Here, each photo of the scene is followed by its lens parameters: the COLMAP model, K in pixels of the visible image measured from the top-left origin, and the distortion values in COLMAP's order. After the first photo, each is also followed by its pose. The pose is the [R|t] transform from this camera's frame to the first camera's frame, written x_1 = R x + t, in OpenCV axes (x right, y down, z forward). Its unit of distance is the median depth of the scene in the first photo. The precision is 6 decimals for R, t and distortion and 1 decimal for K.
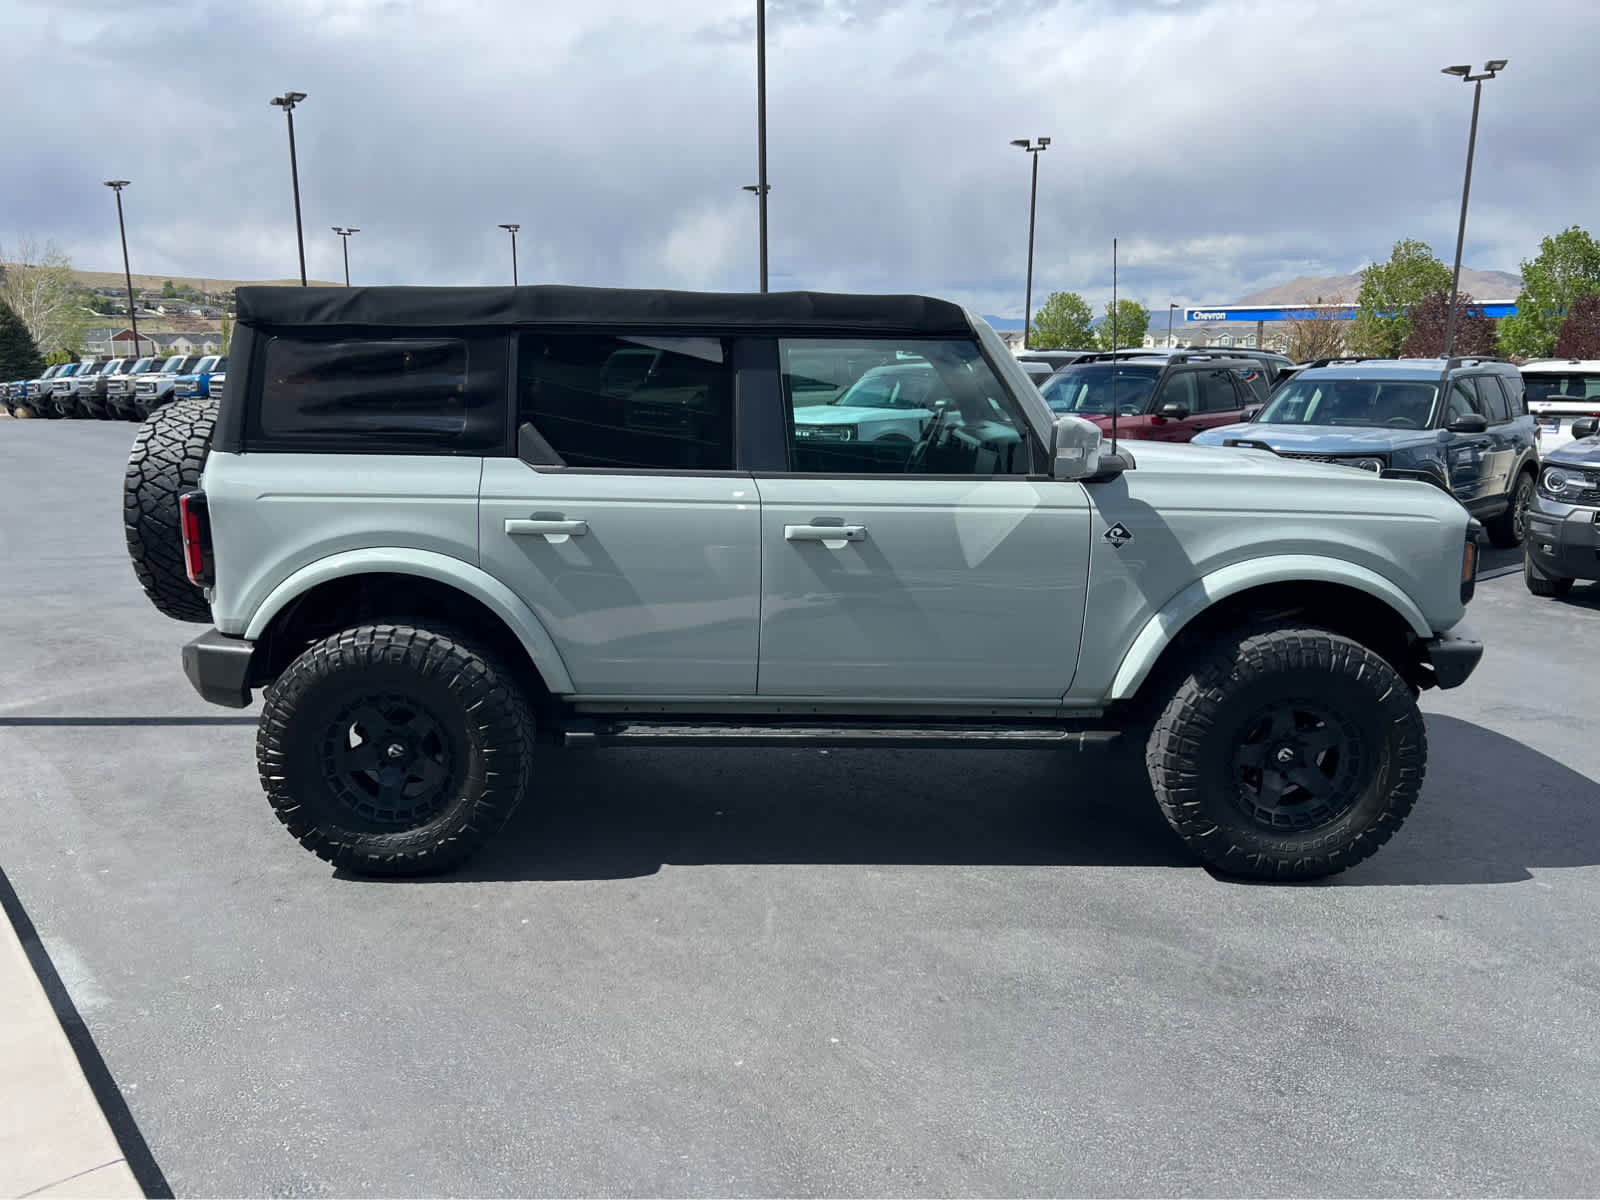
lens RADIAL K [[1215.4, 0, 803.7], [0, 1215.4, 580.3], [0, 0, 1]] dist [0.084822, -0.101527]
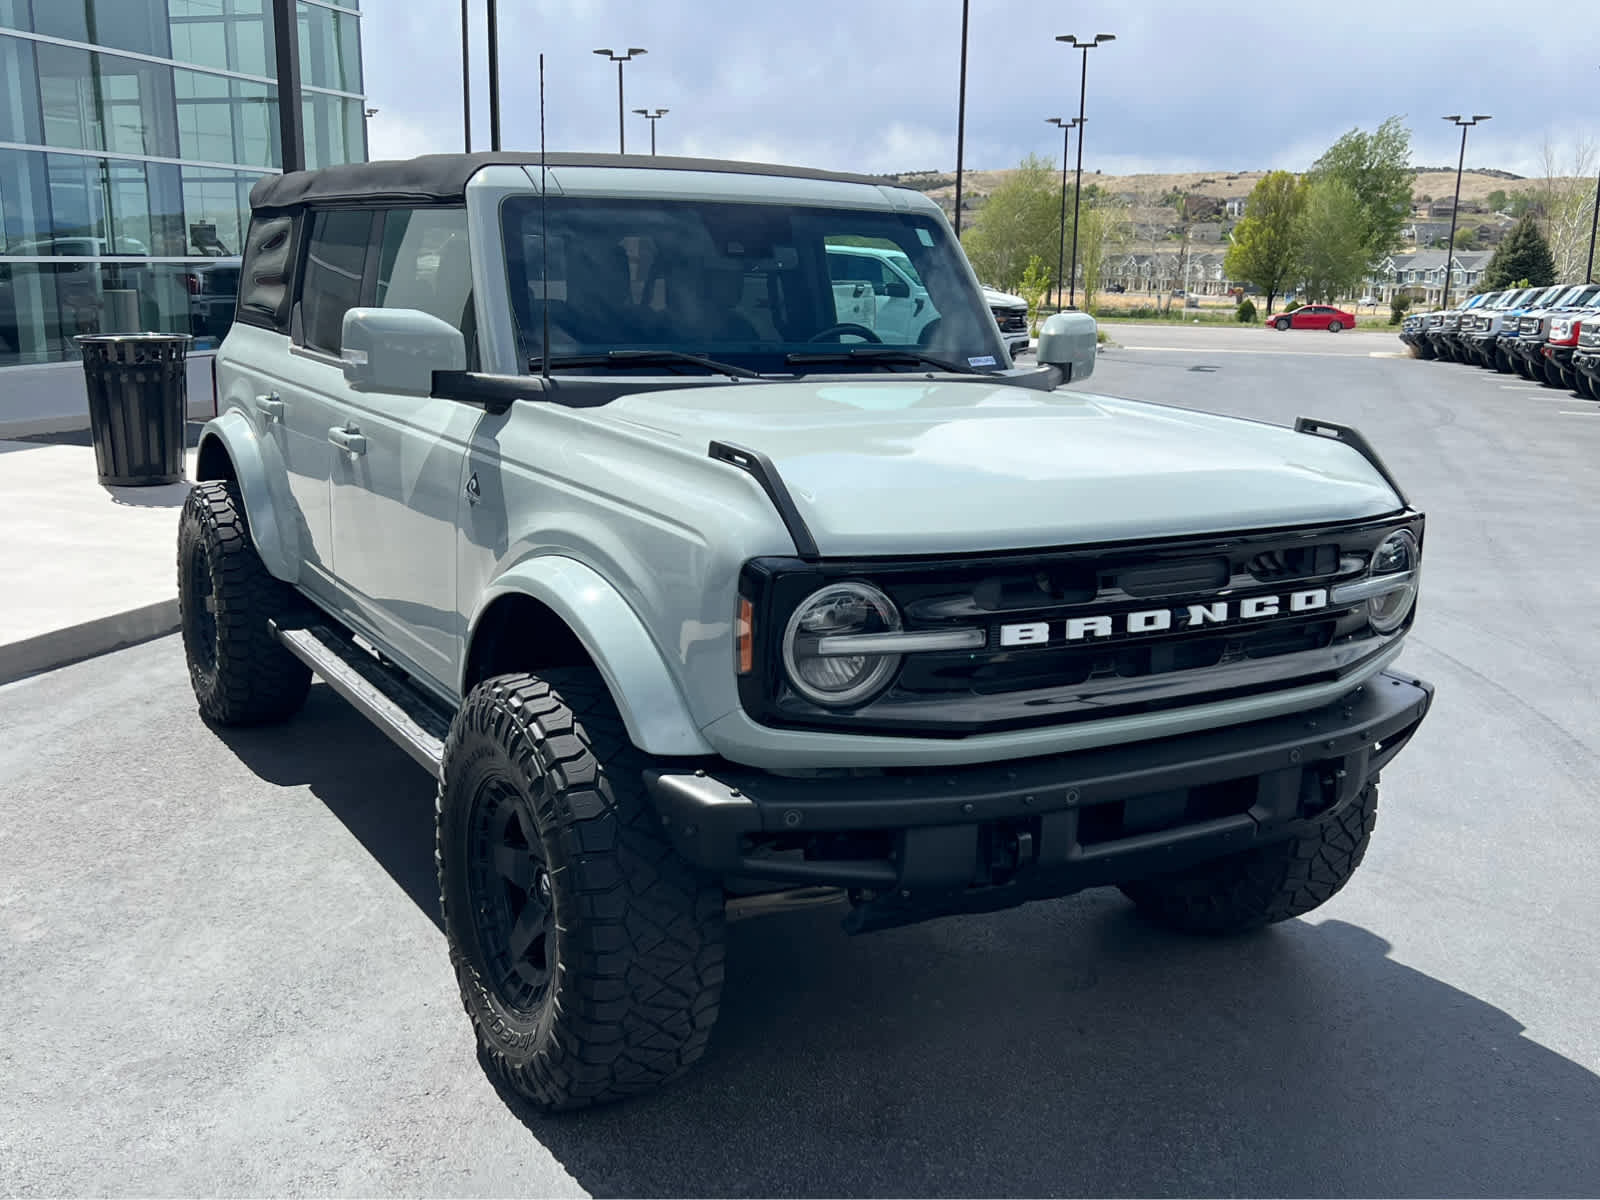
lens RADIAL K [[1600.1, 0, 799.2], [0, 1600.1, 601.7], [0, 0, 1]] dist [0.113108, -0.247116]
pose [[0.498429, 0.184728, -0.847021, 1.096345], [-0.179075, 0.977901, 0.107895, -0.102845], [0.848234, 0.097902, 0.520495, 0.676025]]
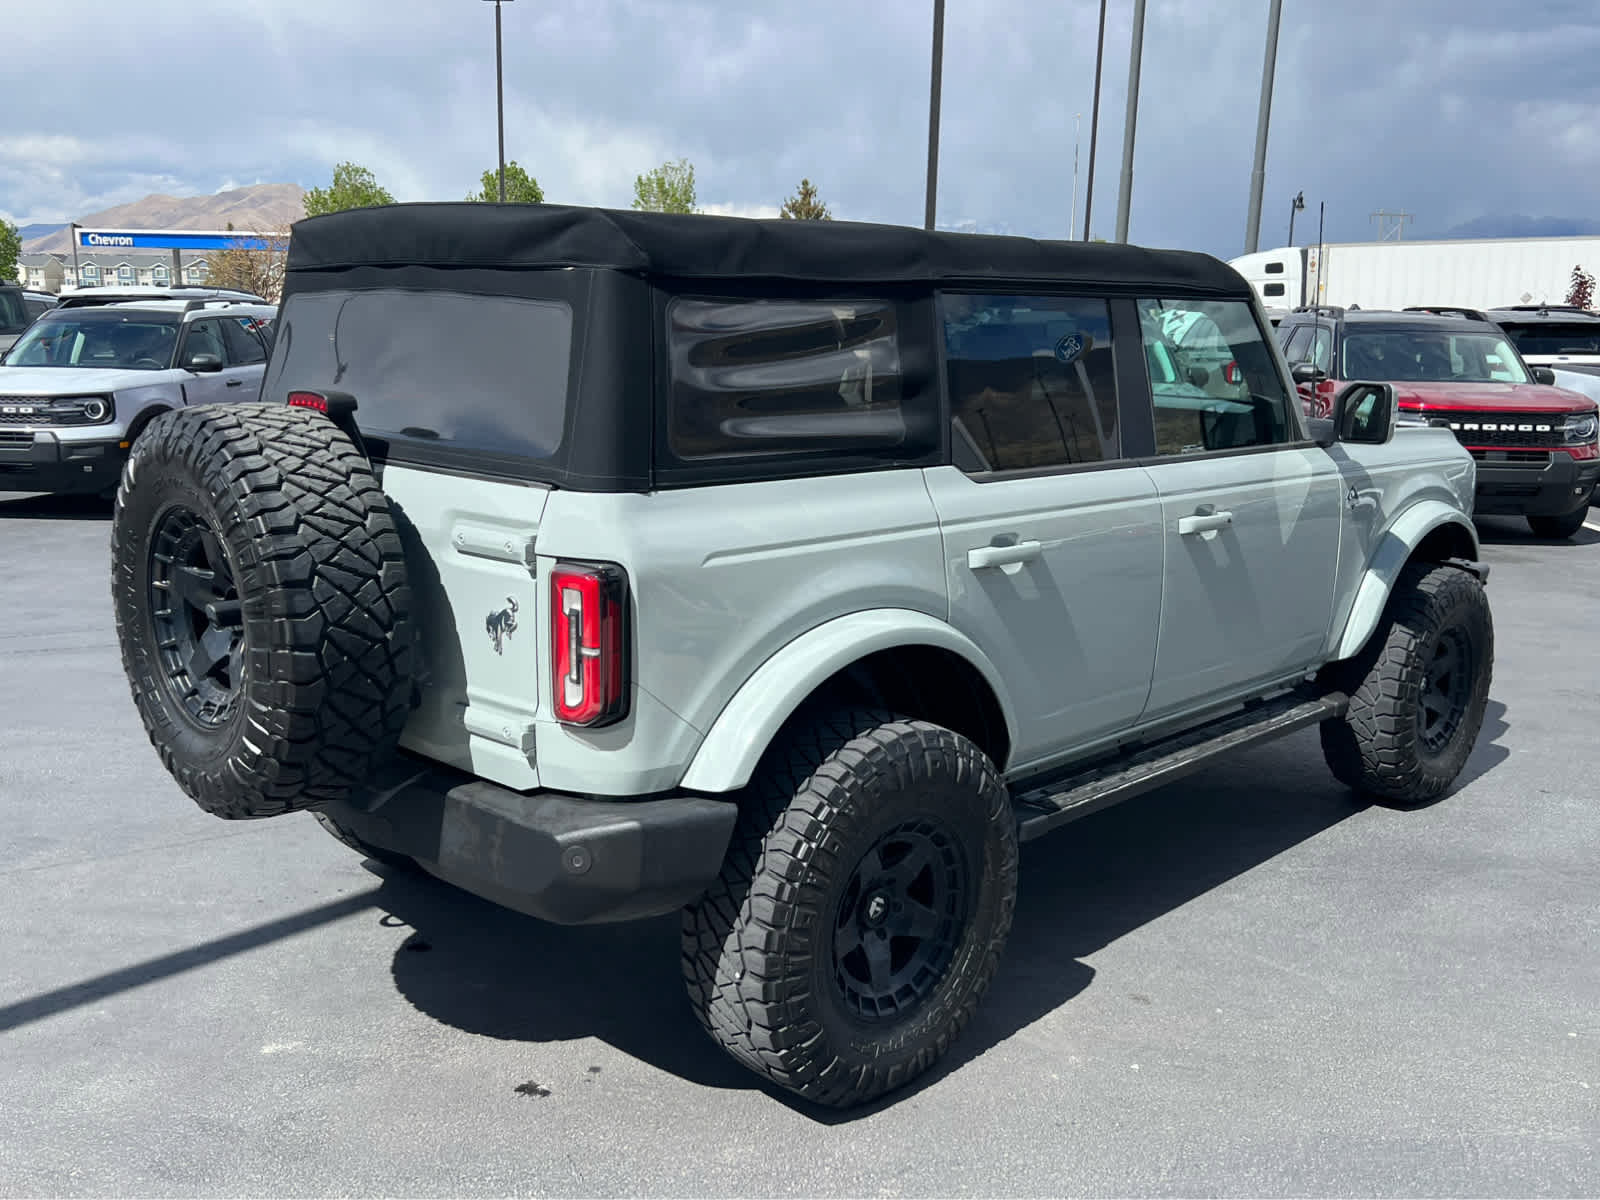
lens RADIAL K [[1441.1, 0, 779.9], [0, 1441.1, 600.5], [0, 0, 1]] dist [0.118190, -0.209380]
pose [[0.720415, -0.137023, 0.679873, -0.886771], [0.117811, 0.990220, 0.074734, -0.095221], [-0.683463, 0.026258, 0.729512, 0.440308]]
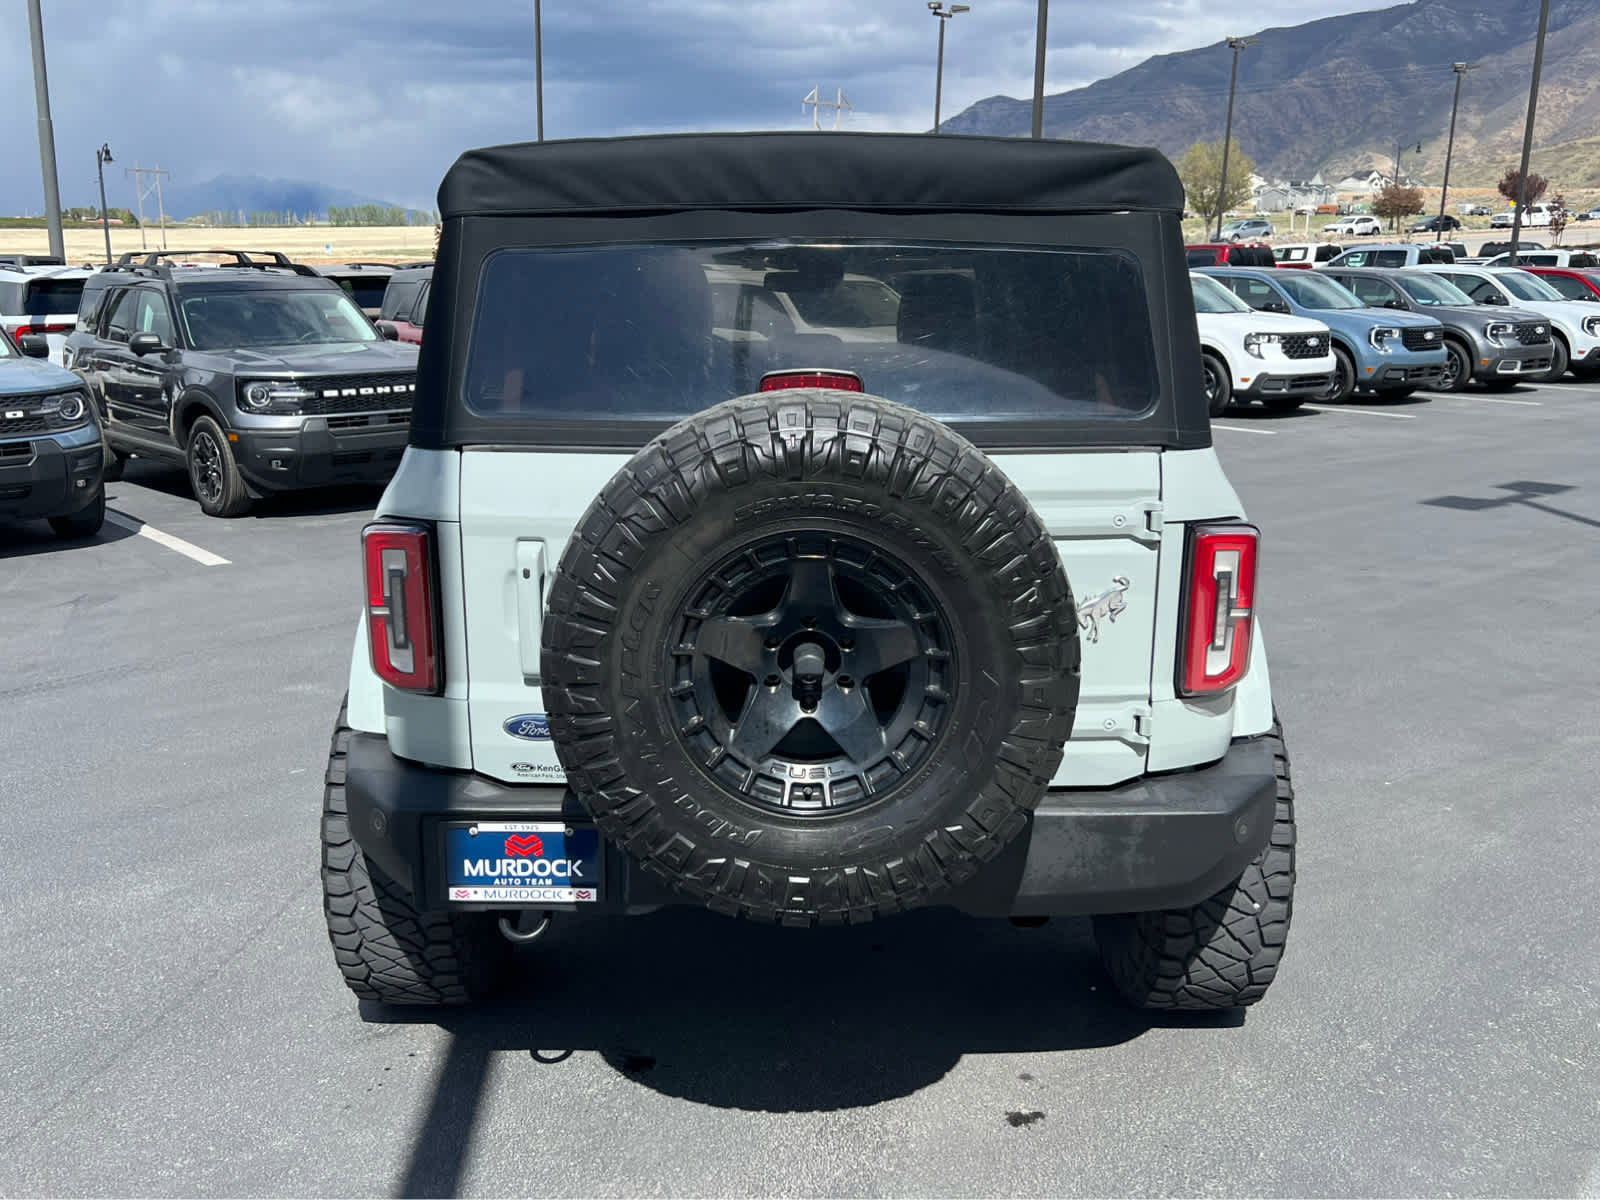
lens RADIAL K [[1441.1, 0, 779.9], [0, 1441.1, 600.5], [0, 0, 1]] dist [0.118190, -0.209380]
pose [[0.019476, -0.228764, 0.973287, -1.134482], [0.182021, 0.958015, 0.221532, -0.219752], [-0.983102, 0.172845, 0.060298, 1.157753]]
